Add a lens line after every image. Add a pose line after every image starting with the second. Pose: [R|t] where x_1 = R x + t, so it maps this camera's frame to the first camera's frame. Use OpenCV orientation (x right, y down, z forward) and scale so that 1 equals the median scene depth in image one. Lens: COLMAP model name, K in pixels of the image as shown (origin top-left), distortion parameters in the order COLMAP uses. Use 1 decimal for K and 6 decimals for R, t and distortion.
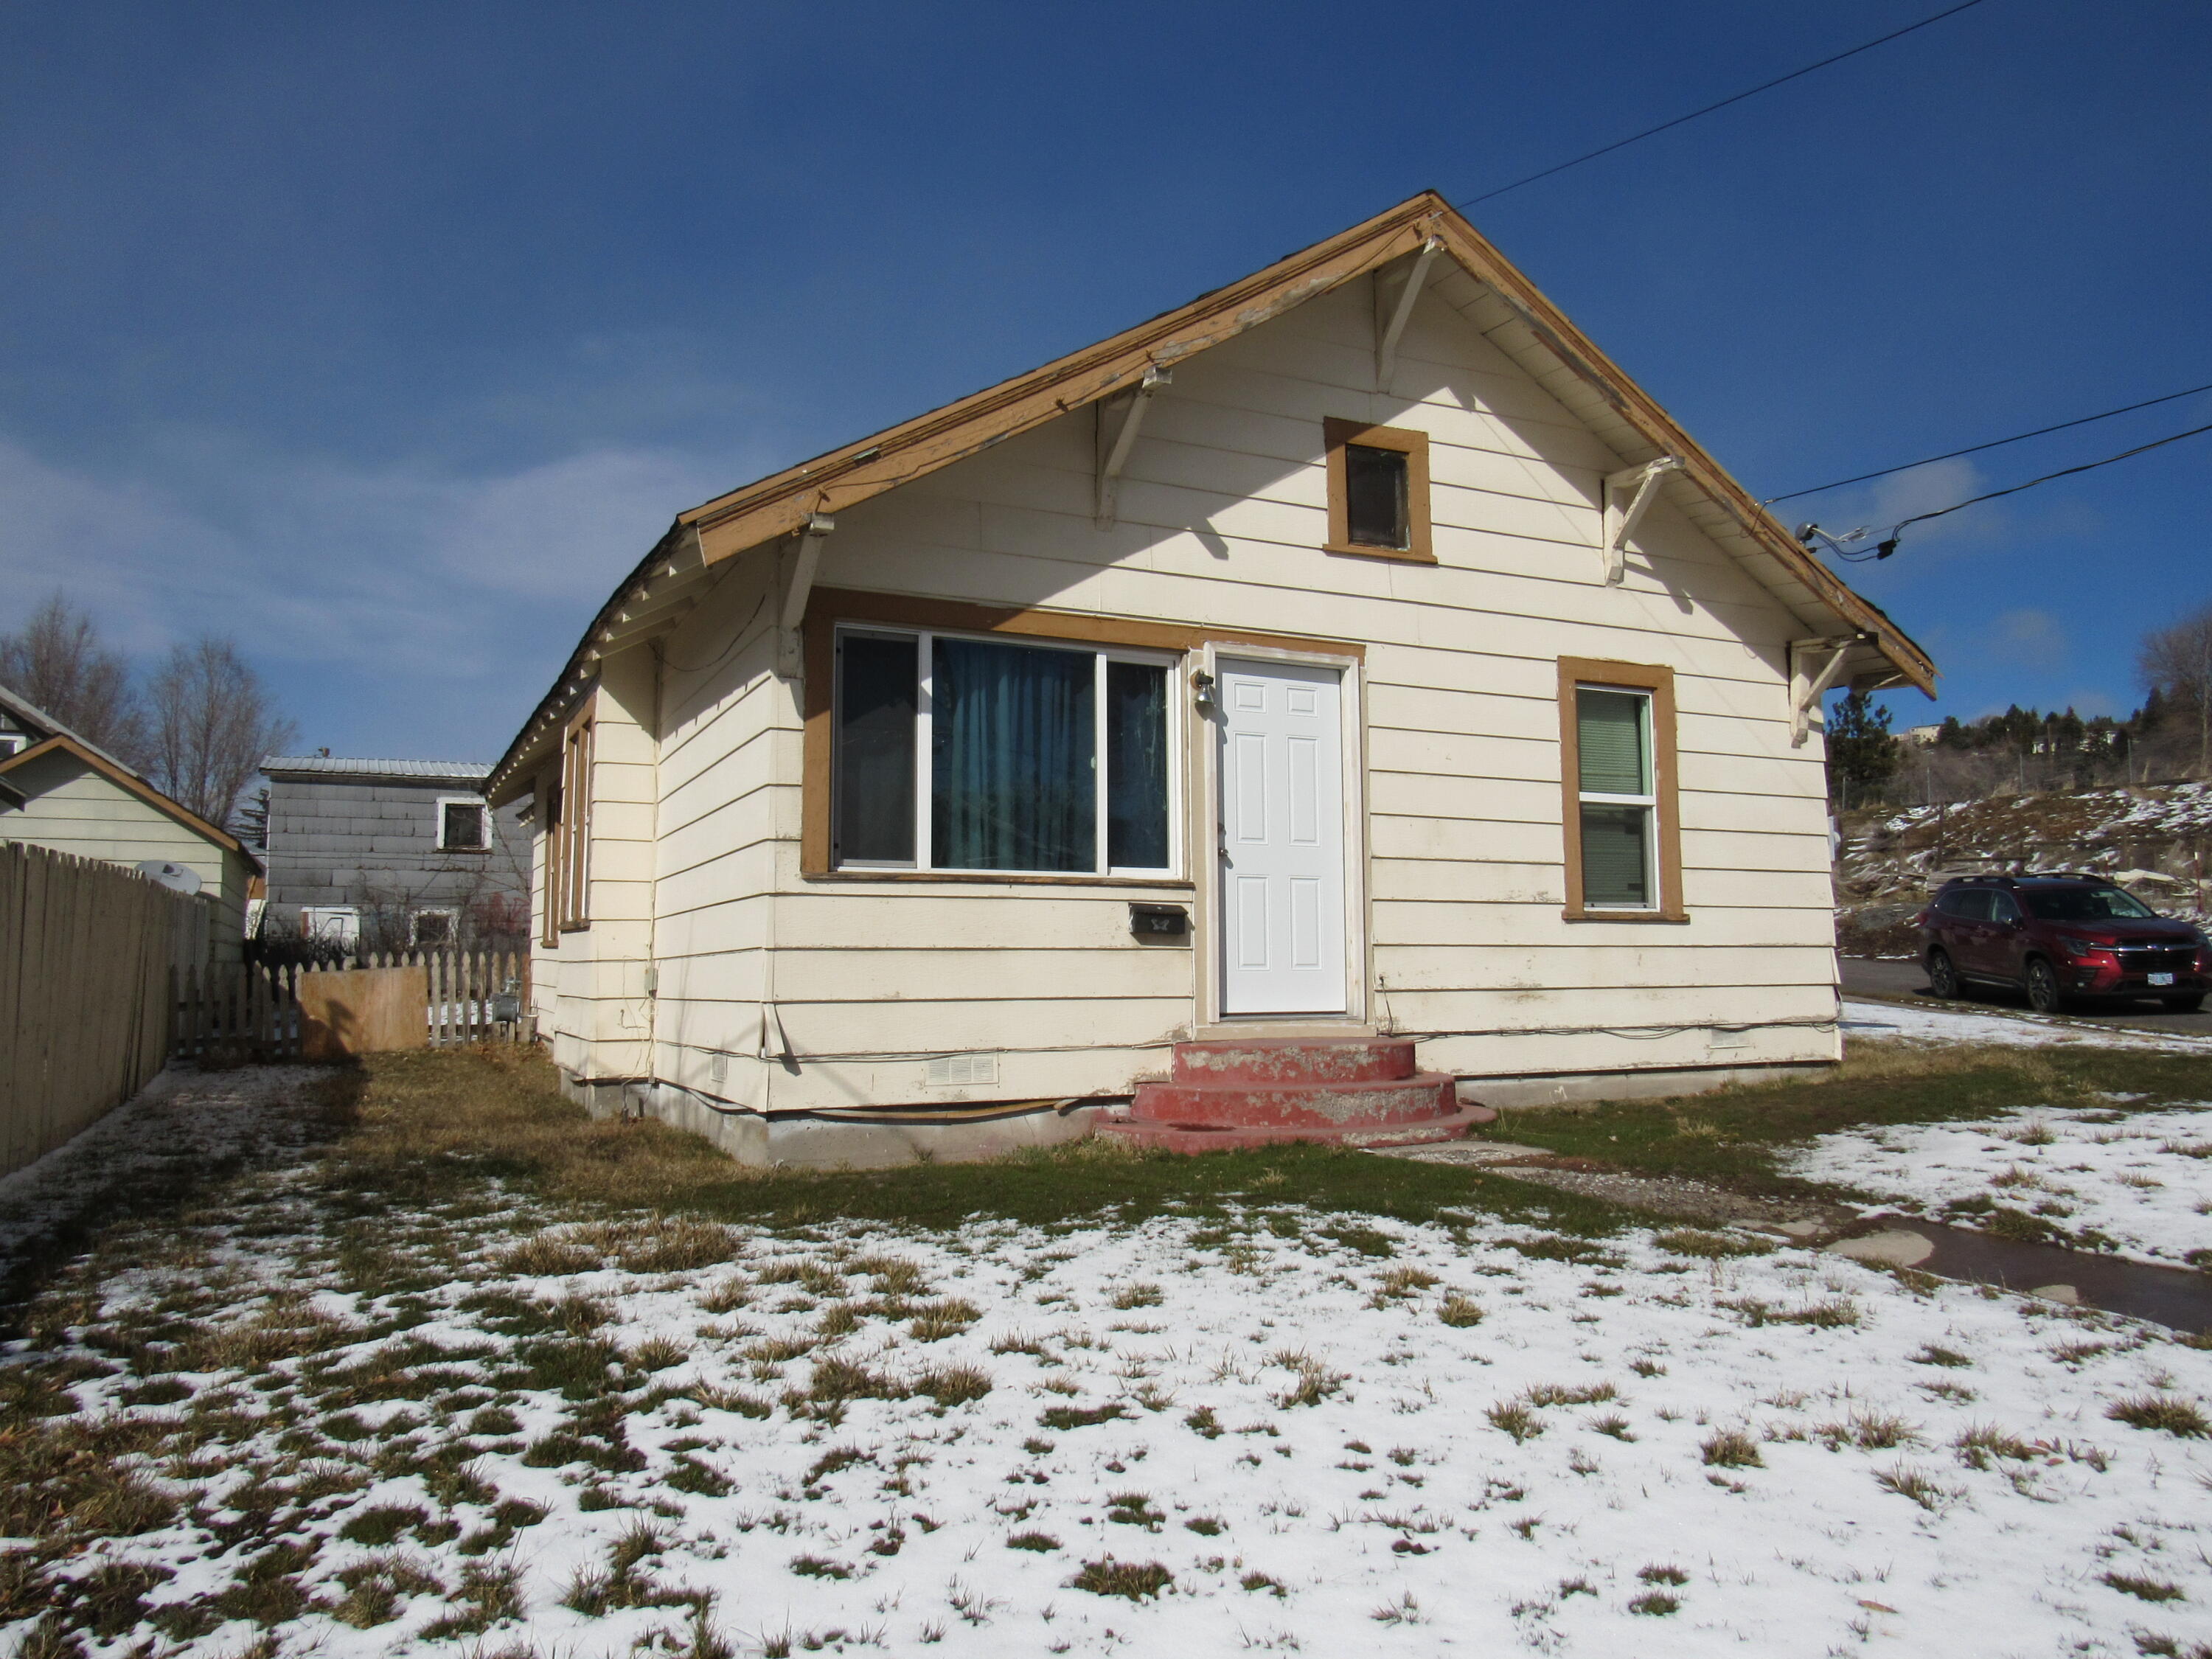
lens RADIAL K [[1568.0, 0, 1106.0], [0, 1568.0, 829.5], [0, 0, 1]] dist [-0.025489, 0.003595]
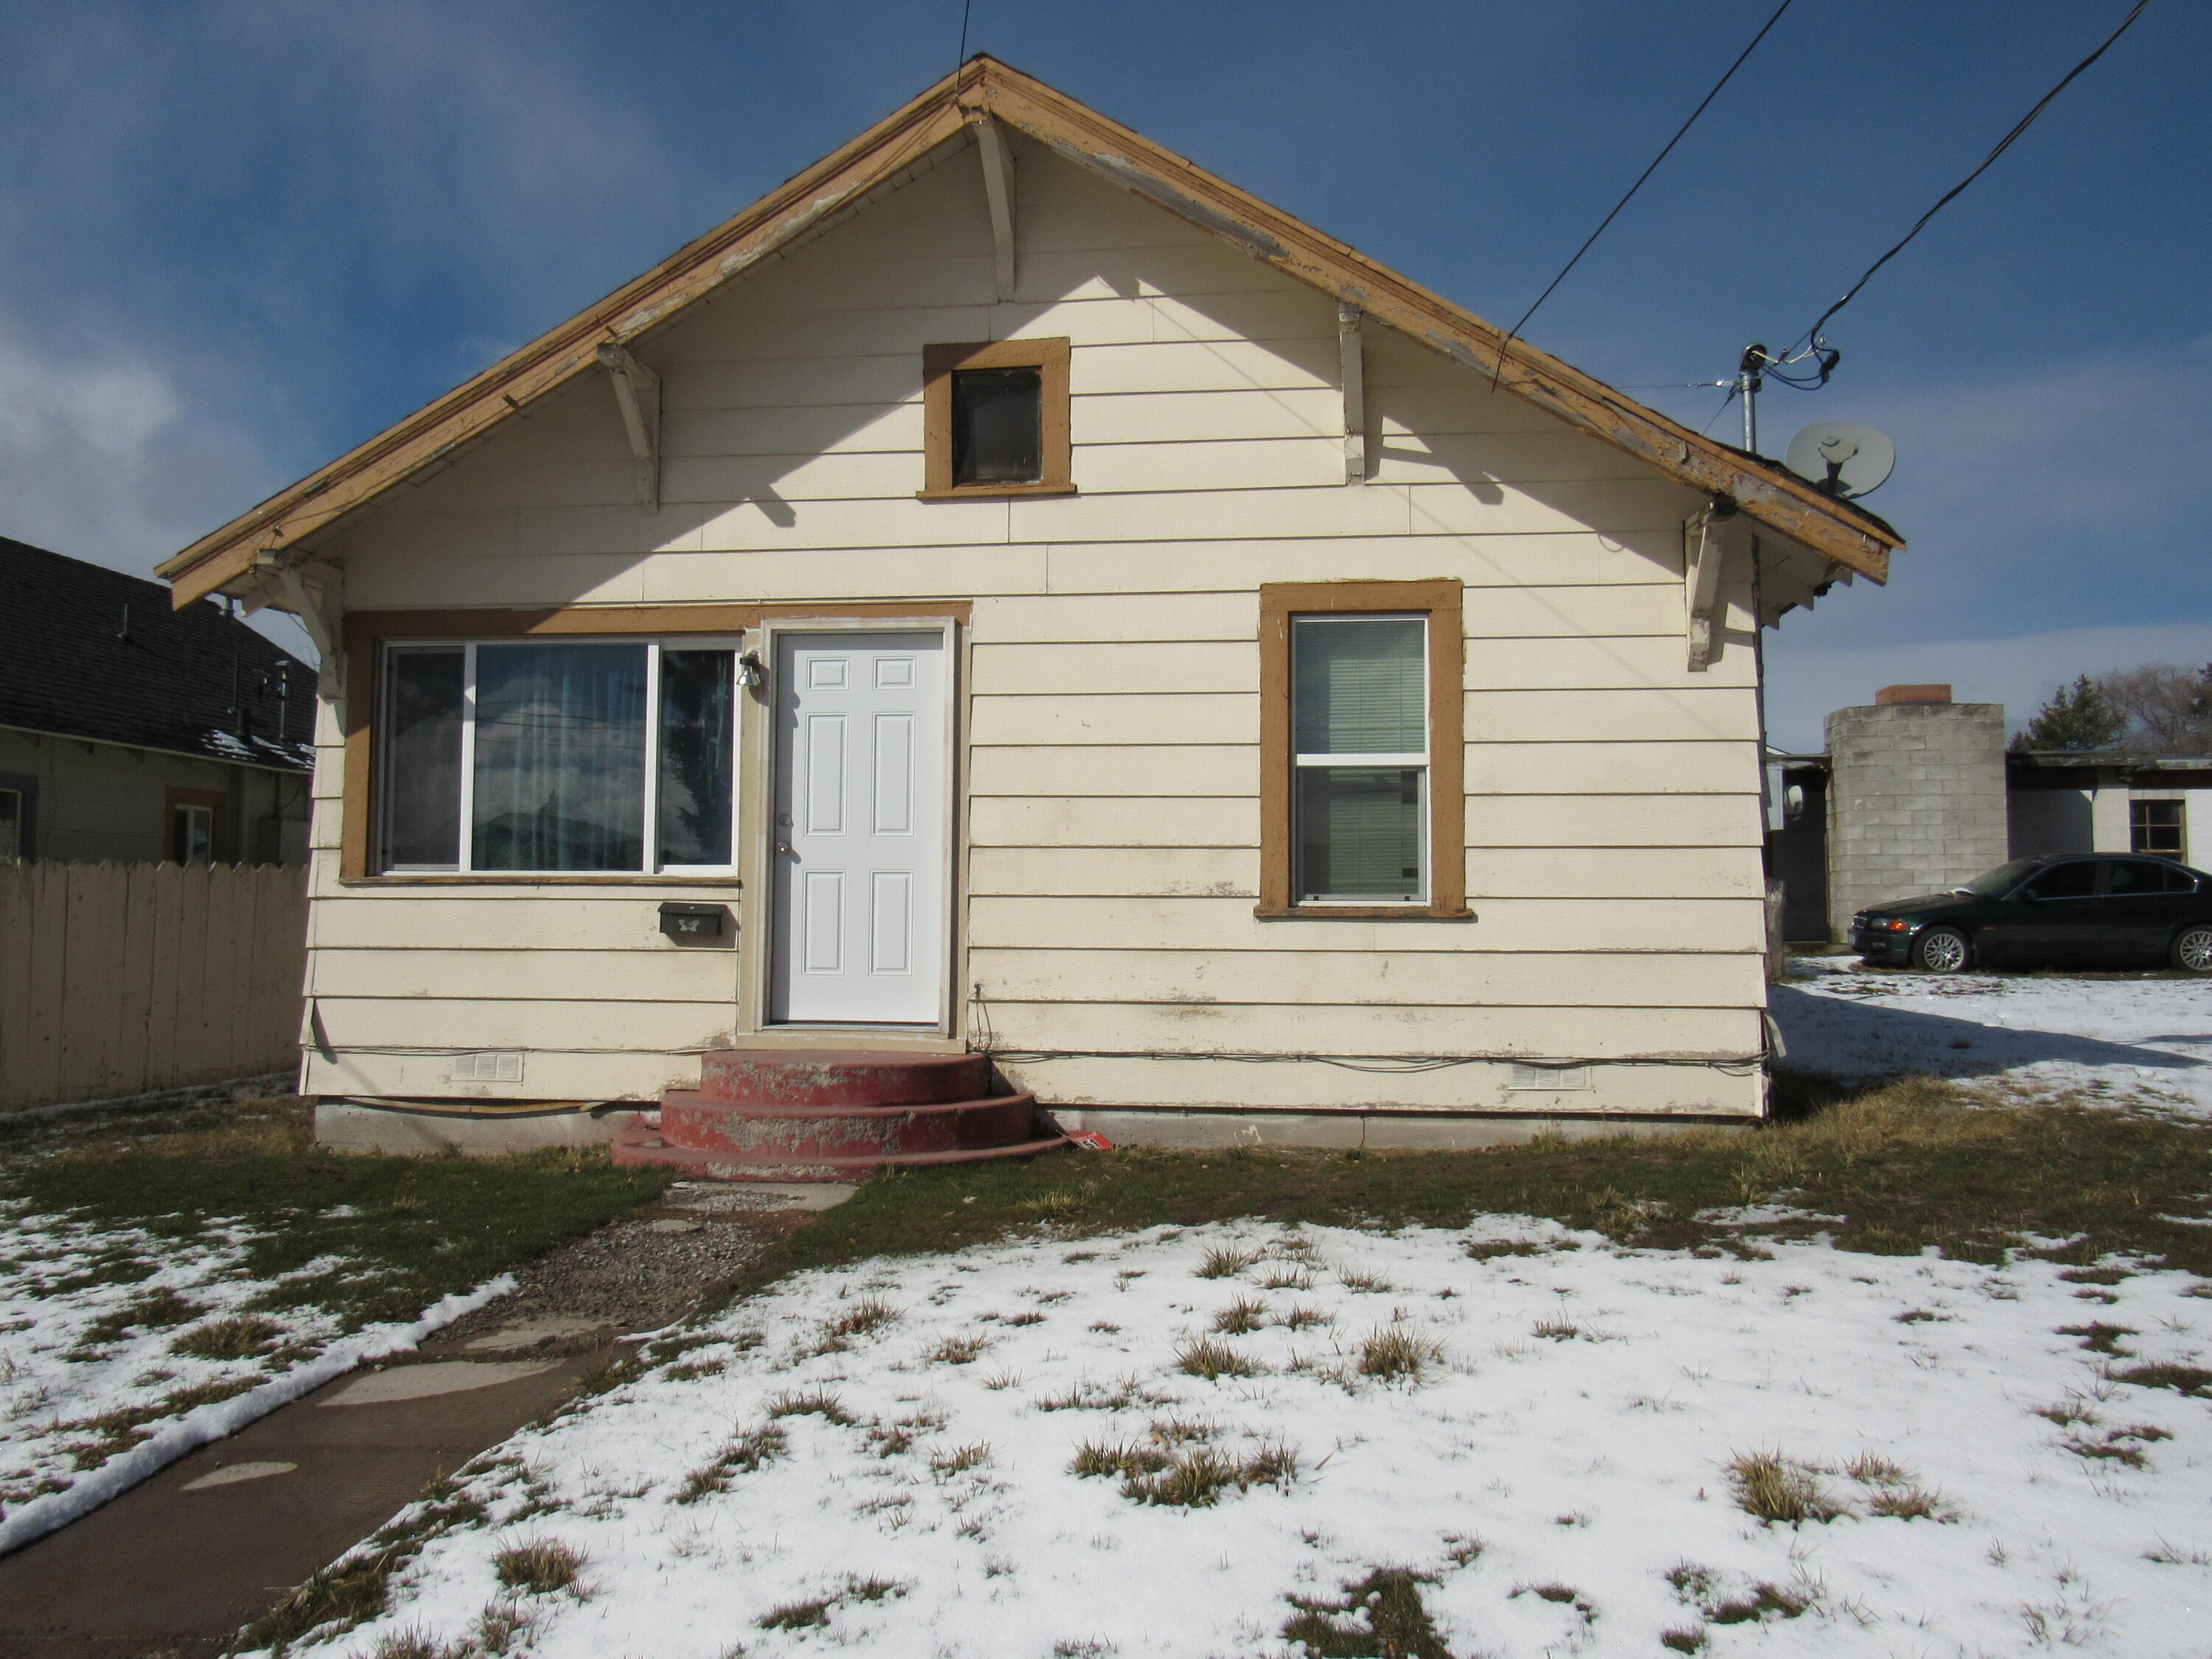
lens RADIAL K [[1568.0, 0, 1106.0], [0, 1568.0, 829.5], [0, 0, 1]] dist [-0.025489, 0.003595]
pose [[0.849148, -0.023360, -0.527639, 0.688437], [0.038216, 0.999120, 0.017268, -0.003766], [0.526771, -0.034827, 0.849293, 0.302034]]
